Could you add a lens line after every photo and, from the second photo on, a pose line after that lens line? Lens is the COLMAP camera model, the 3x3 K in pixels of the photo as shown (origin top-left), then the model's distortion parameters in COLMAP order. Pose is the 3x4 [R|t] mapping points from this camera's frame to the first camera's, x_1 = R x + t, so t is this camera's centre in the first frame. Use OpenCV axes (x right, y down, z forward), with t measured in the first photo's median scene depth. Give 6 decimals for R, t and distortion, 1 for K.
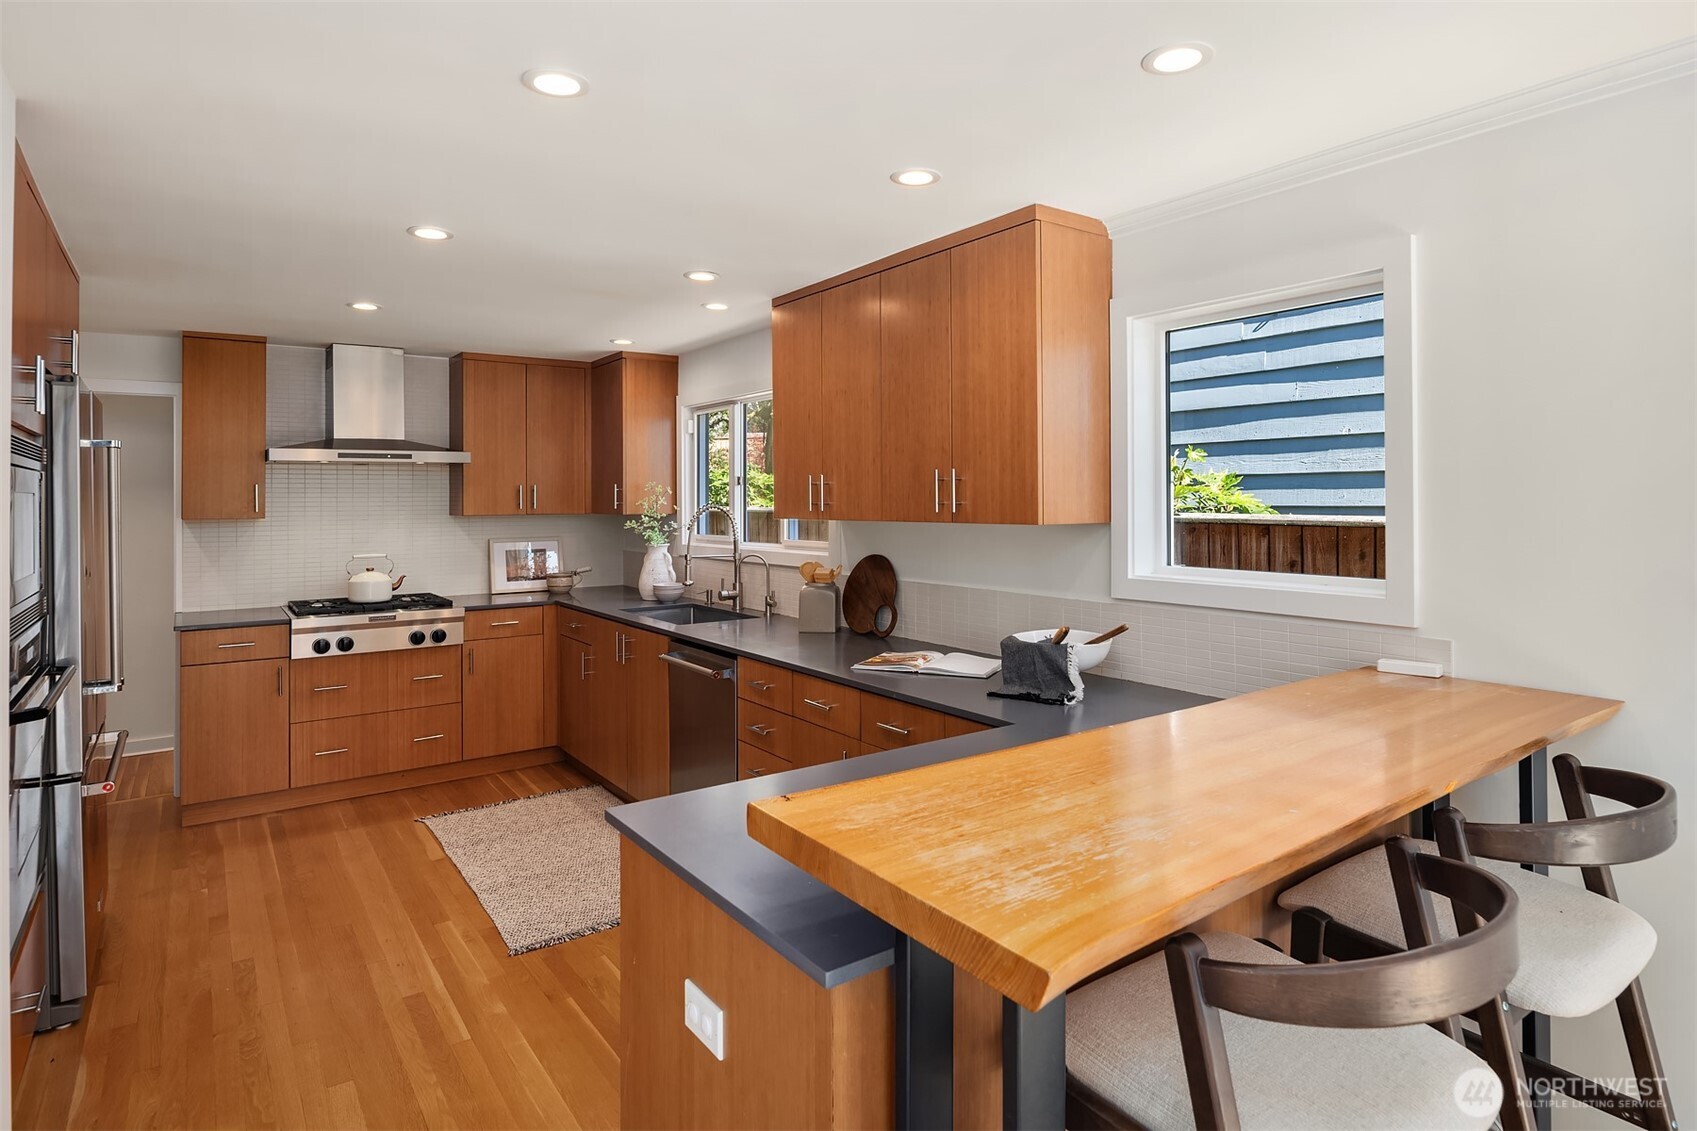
lens RADIAL K [[946.9, 0, 869.5], [0, 946.9, 480.9], [0, 0, 1]] dist [0.003866, -0.005115]
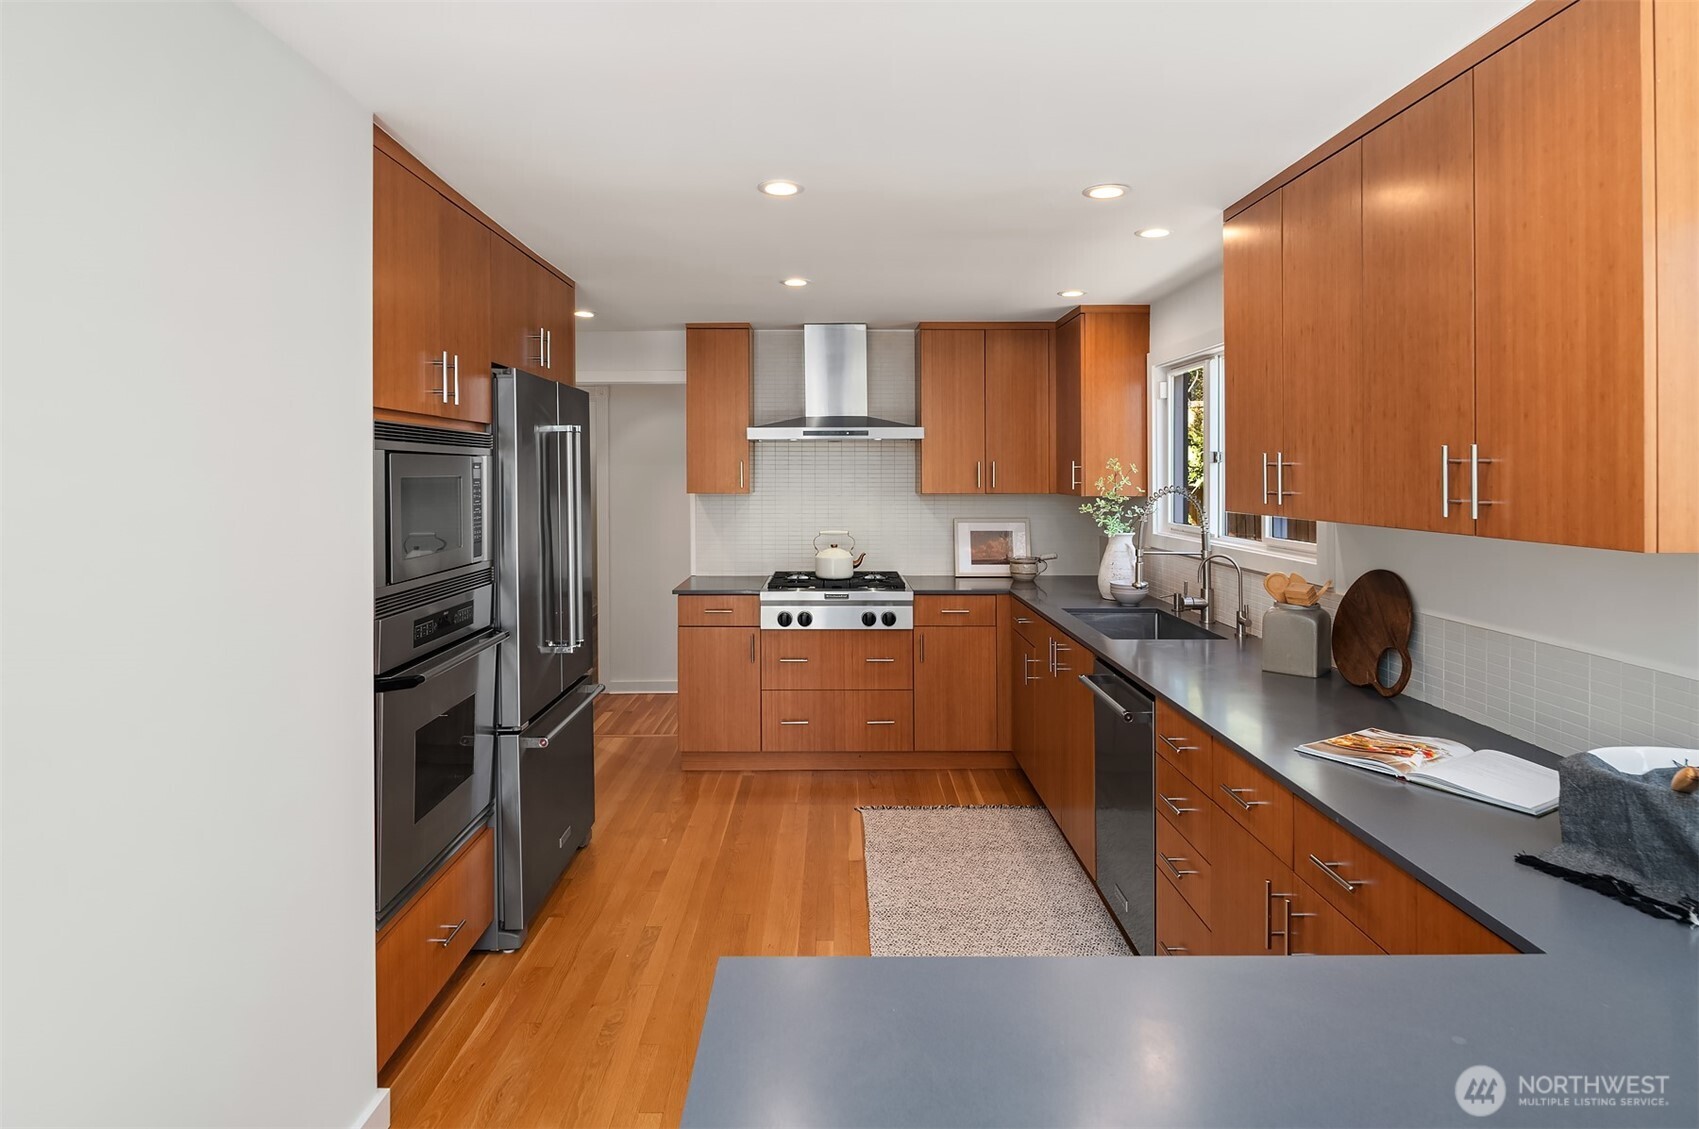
lens RADIAL K [[948.0, 0, 853.7], [0, 948.0, 466.4], [0, 0, 1]] dist [0.003866, -0.005115]
pose [[0.812557, 0.004193, -0.582866, 0.091476], [0.006283, 0.999853, 0.015951, -0.008385], [0.582847, -0.016623, 0.812412, 0.232791]]
